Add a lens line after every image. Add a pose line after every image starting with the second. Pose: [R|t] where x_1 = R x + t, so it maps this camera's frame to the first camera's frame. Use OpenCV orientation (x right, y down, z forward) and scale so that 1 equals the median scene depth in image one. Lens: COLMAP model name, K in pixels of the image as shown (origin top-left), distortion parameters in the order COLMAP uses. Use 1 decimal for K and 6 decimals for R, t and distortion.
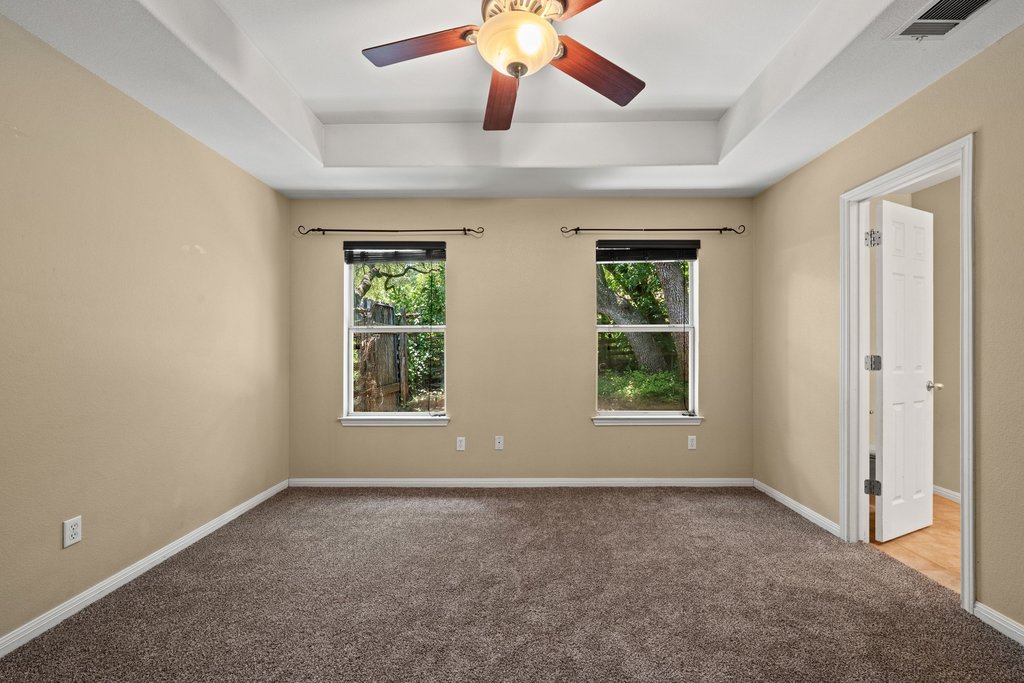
lens RADIAL K [[405.0, 0, 512.4], [0, 405.0, 344.6], [0, 0, 1]] dist [0.000164, 0.000356]
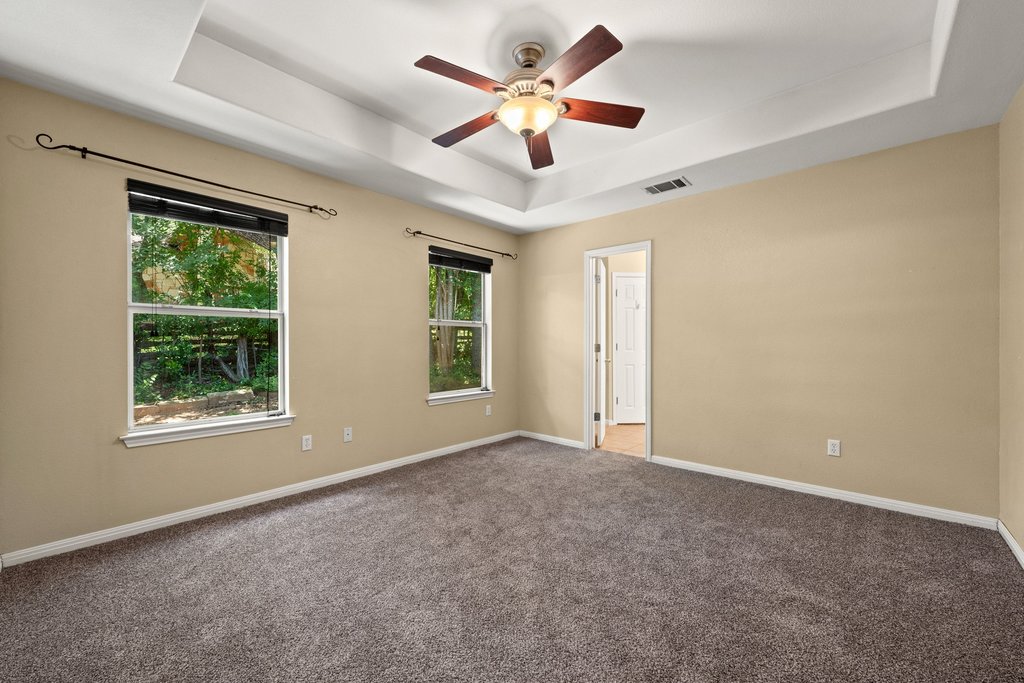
lens RADIAL K [[405.0, 0, 512.4], [0, 405.0, 344.6], [0, 0, 1]] dist [0.000164, 0.000356]
pose [[0.664765, 0.000669, 0.747052, -0.592084], [-0.013447, 0.999848, 0.011070, 0.010248], [-0.746932, -0.017404, 0.664673, 0.067866]]
